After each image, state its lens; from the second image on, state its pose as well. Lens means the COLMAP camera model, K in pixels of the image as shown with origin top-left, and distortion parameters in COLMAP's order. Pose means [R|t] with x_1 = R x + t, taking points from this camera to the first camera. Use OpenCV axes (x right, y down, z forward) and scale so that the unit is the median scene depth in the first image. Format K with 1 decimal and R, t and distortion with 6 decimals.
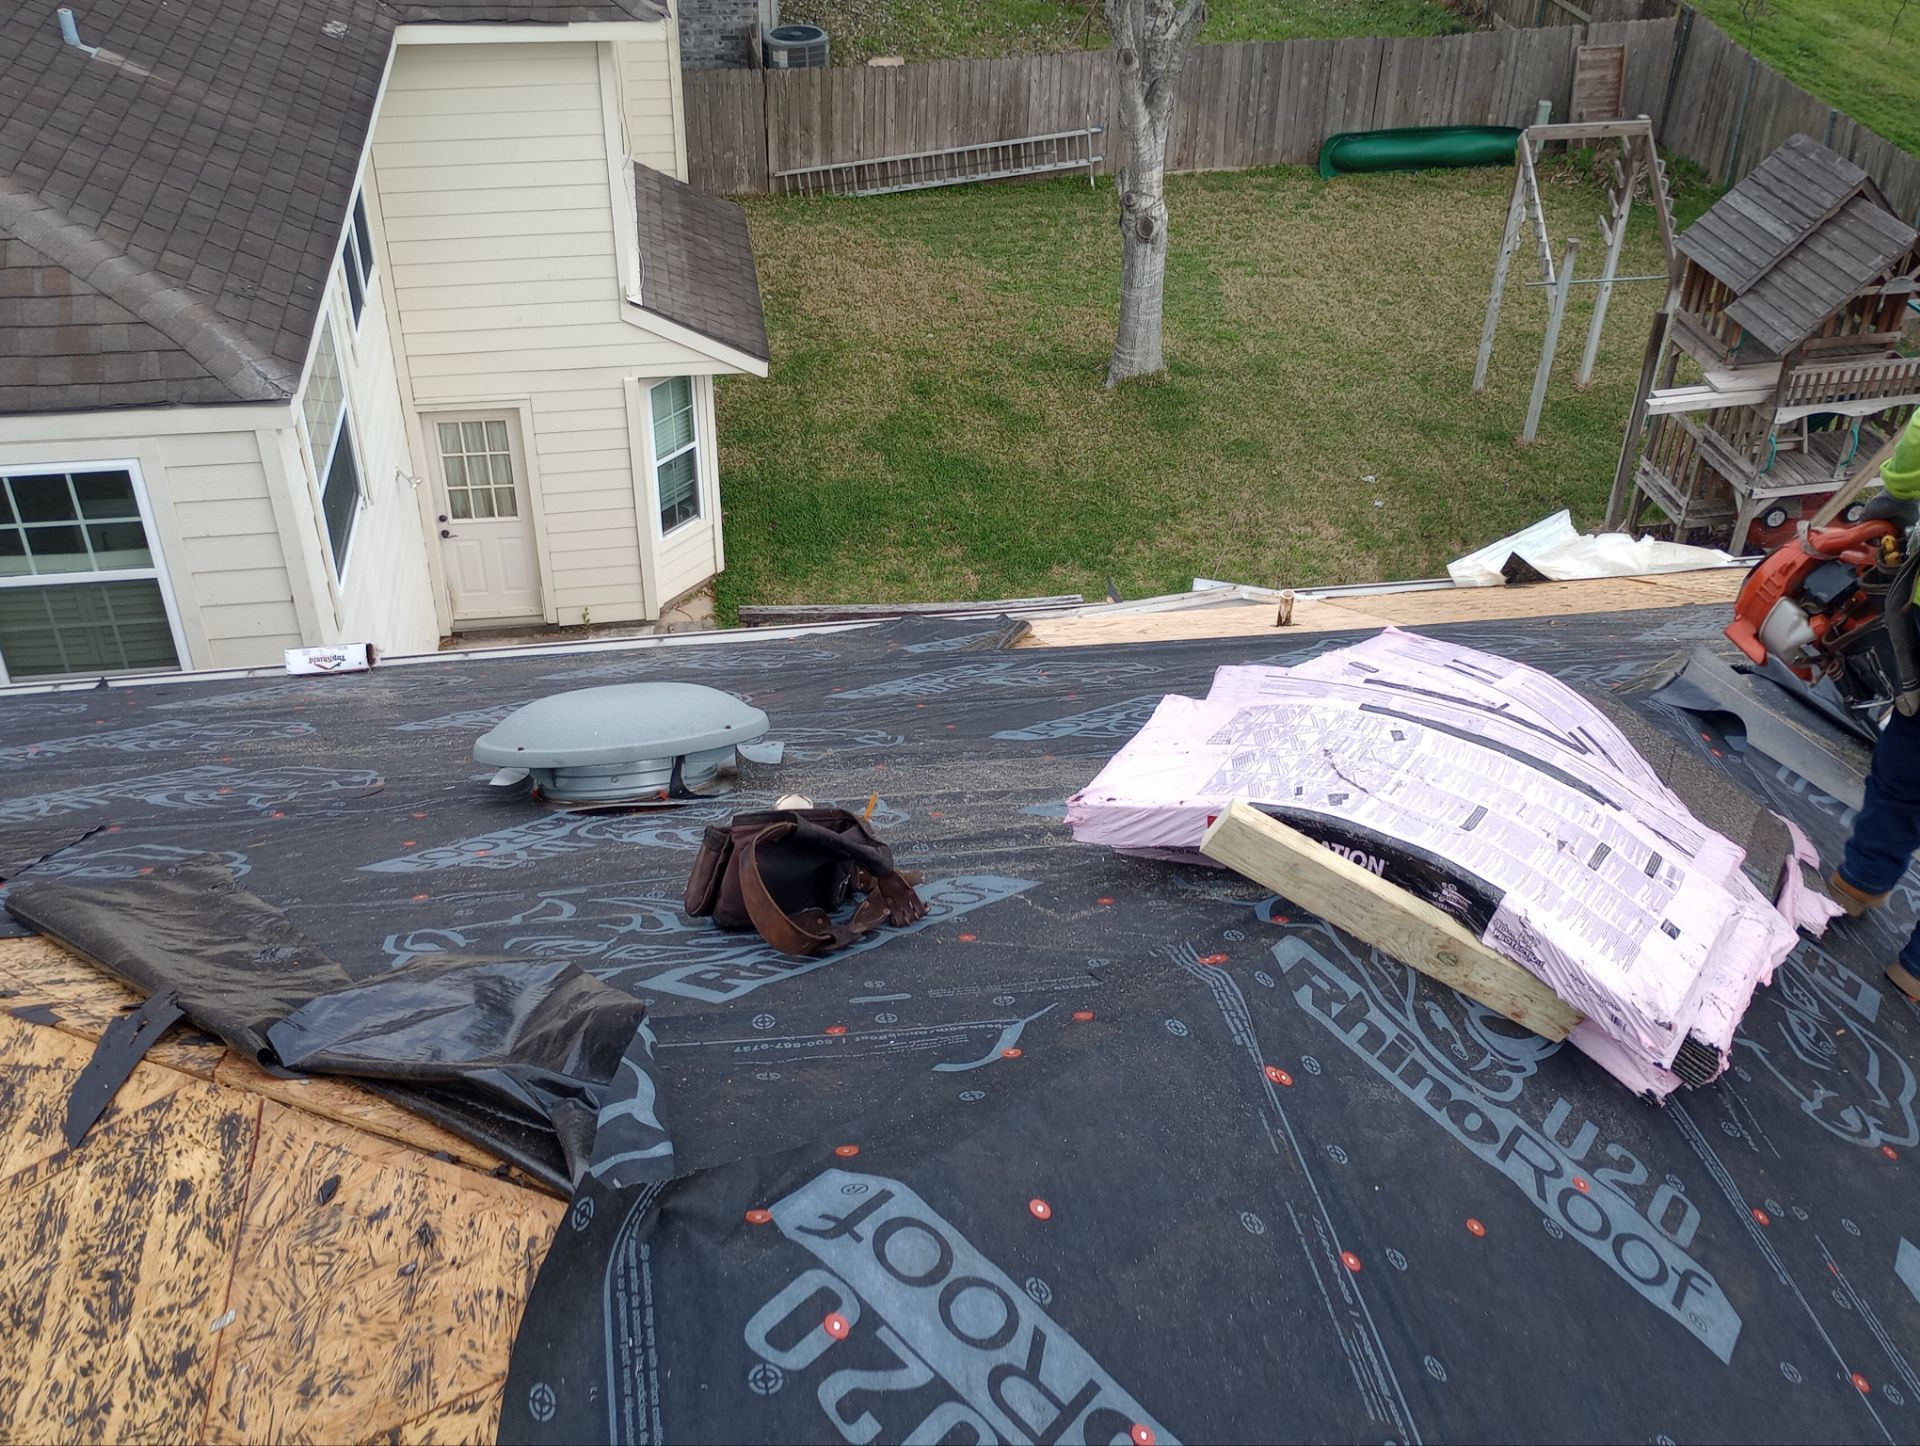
lens RADIAL K [[1918.2, 0, 955.0], [0, 1918.2, 724.5], [0, 0, 1]] dist [0.057689, -0.033302]
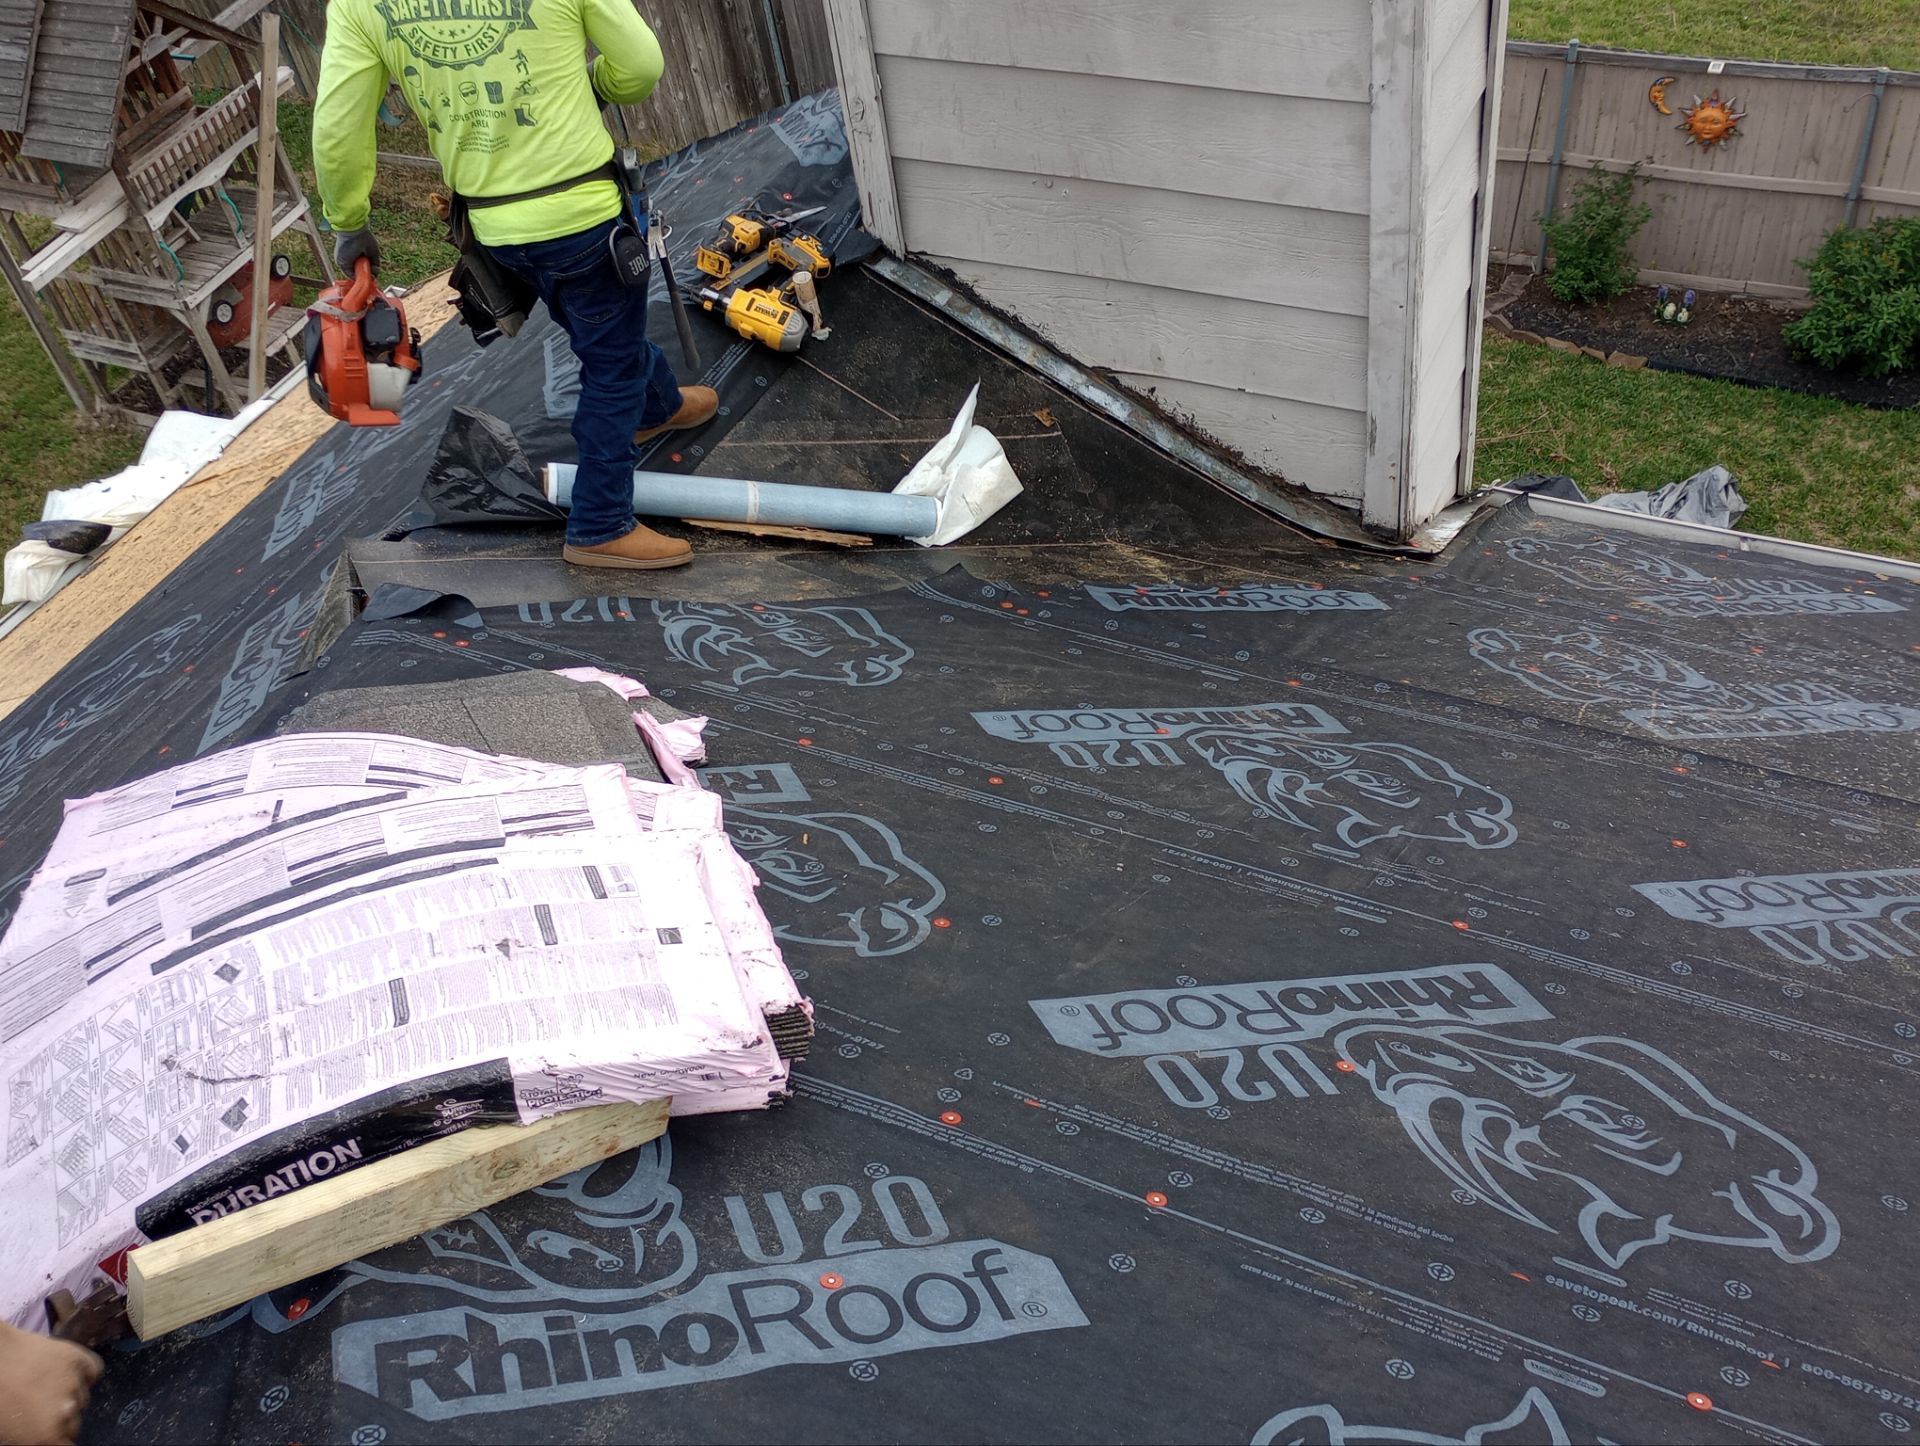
lens RADIAL K [[1918.2, 0, 955.0], [0, 1918.2, 724.5], [0, 0, 1]] dist [0.057689, -0.033302]
pose [[0.577532, -0.636891, 0.510712, 0.079956], [0.580157, 0.760323, 0.292109, -0.124829], [-0.574347, 0.127591, 0.808607, 0.255556]]
